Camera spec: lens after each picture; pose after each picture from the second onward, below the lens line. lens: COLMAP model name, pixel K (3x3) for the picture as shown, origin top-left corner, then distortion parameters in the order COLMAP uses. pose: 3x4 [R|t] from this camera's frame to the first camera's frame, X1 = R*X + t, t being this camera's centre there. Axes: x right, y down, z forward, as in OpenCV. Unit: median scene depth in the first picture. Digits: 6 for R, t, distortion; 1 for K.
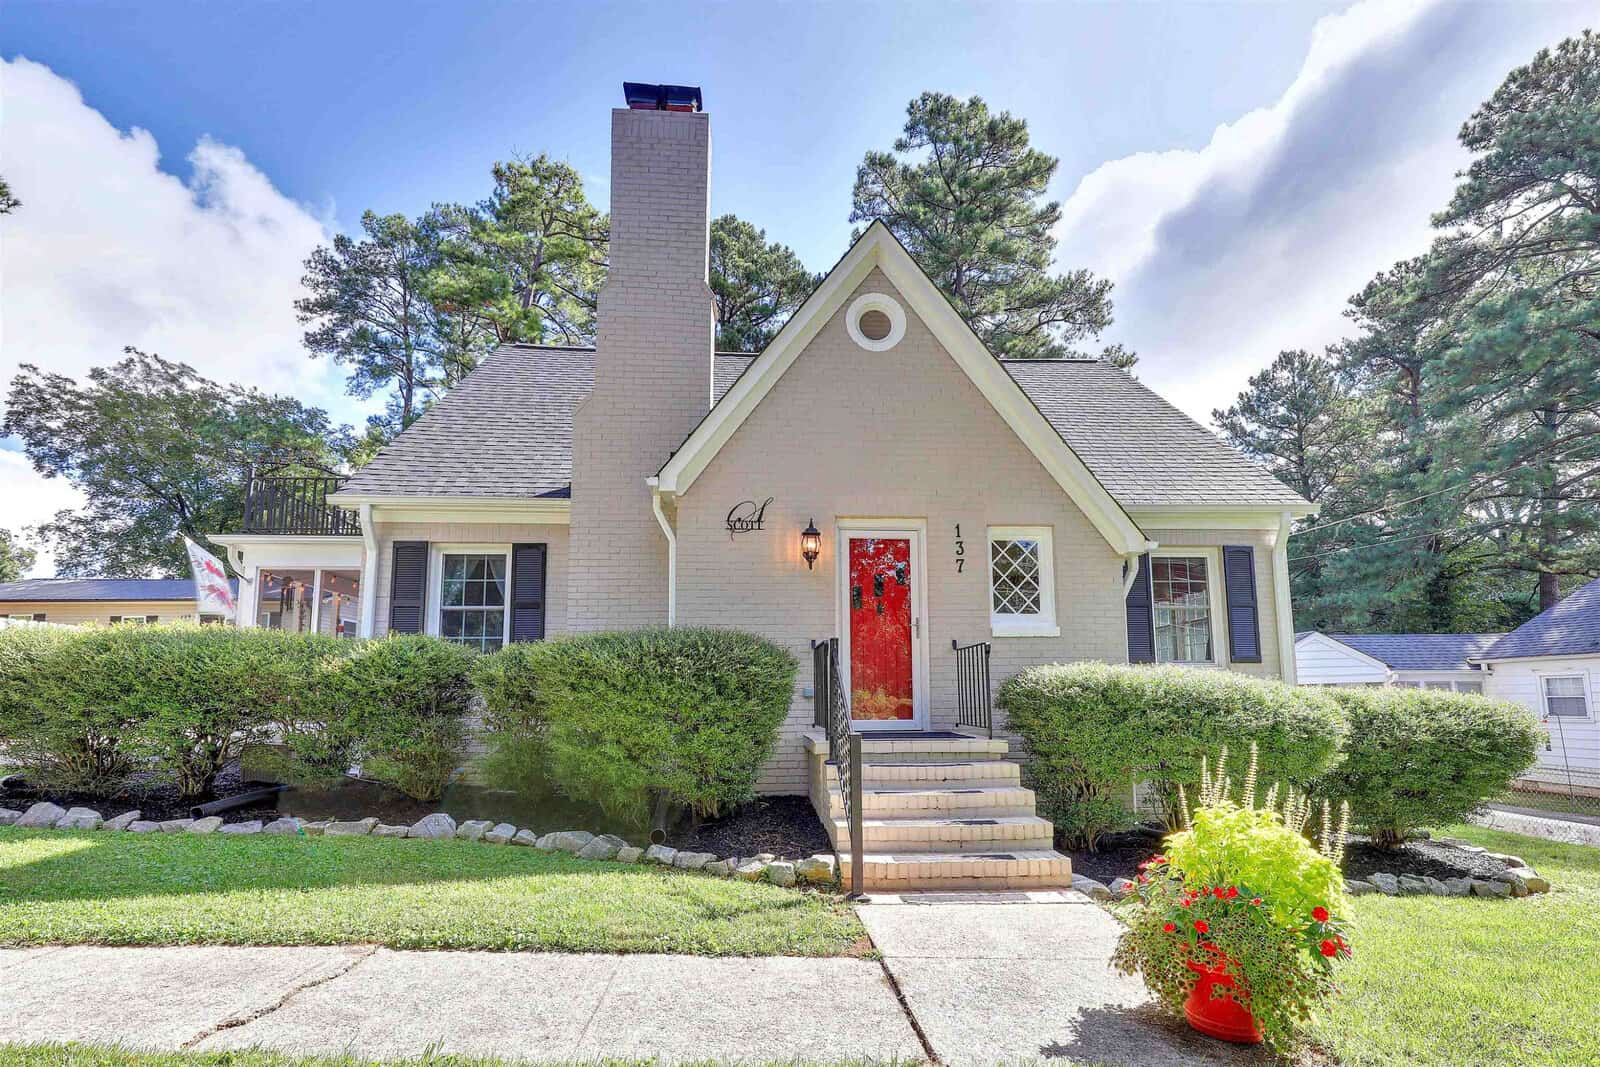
lens RADIAL K [[729.9, 0, 813.1], [0, 729.9, 539.8], [0, 0, 1]] dist [0.003434, -0.000293]
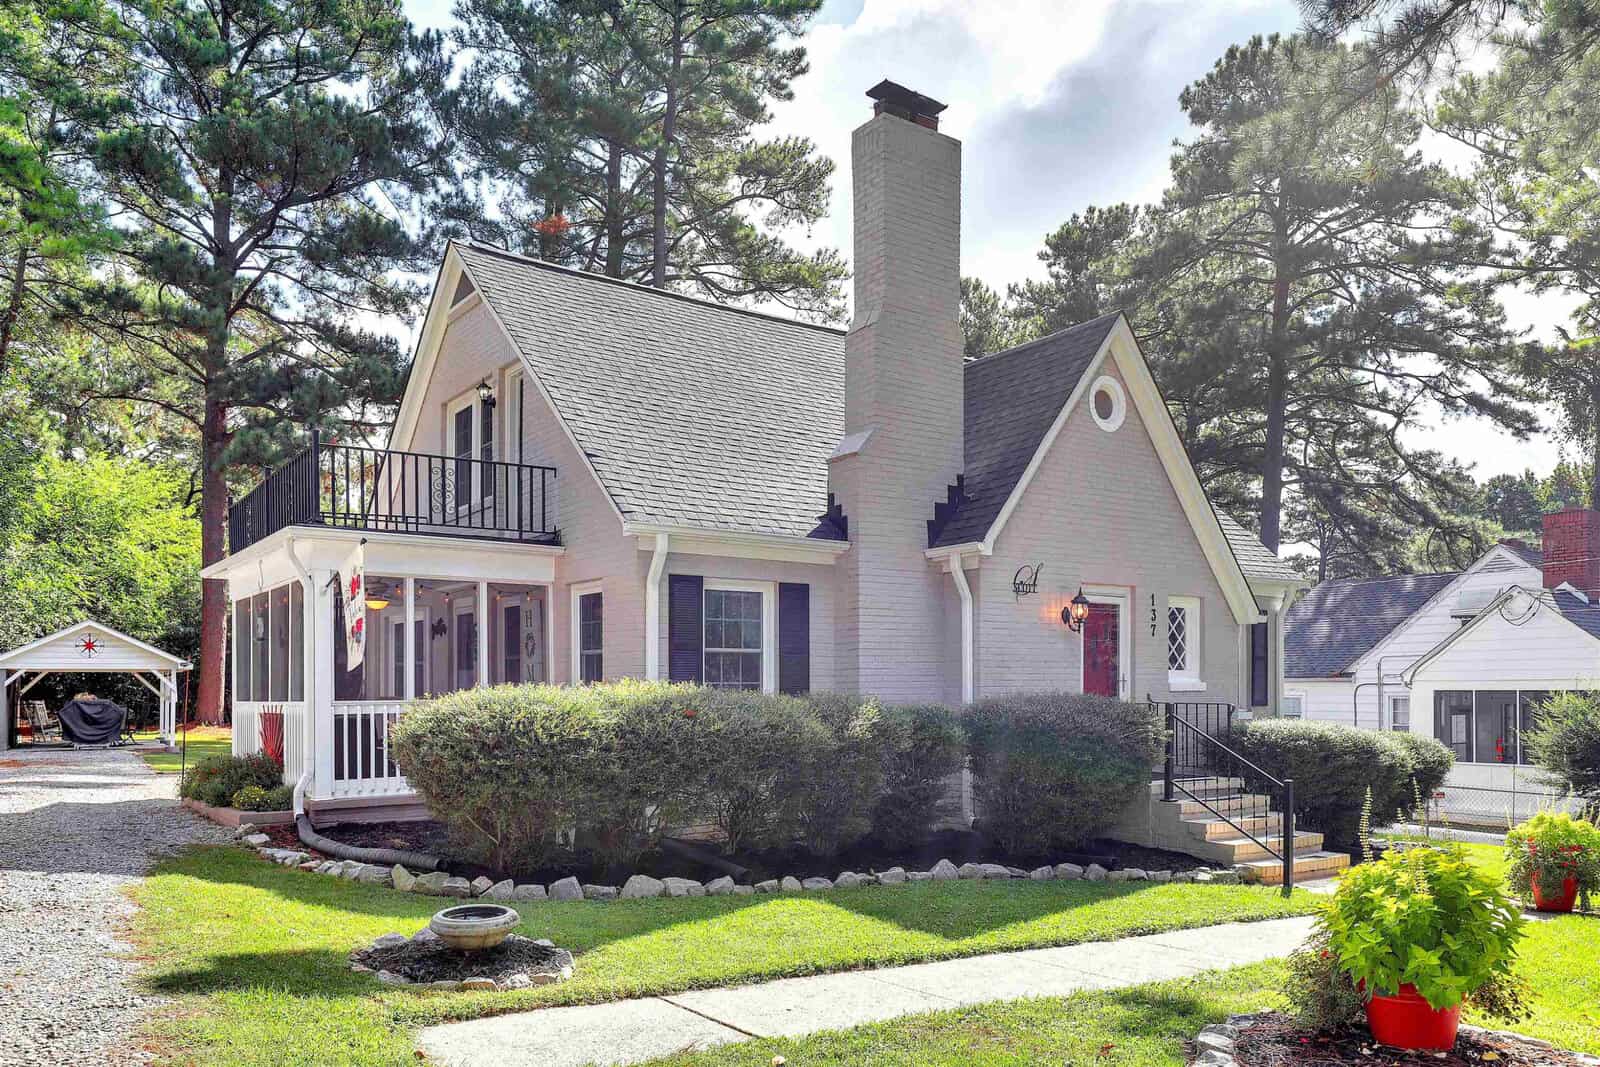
lens RADIAL K [[1161.3, 0, 800.0], [0, 1161.3, 533.5], [0, 0, 1]] dist [0.000813, -0.001953]
pose [[0.854729, 0.074616, 0.513684, -0.244160], [-0.114099, 0.992418, 0.045696, -0.027075], [-0.506380, -0.097668, 0.856762, -0.056901]]
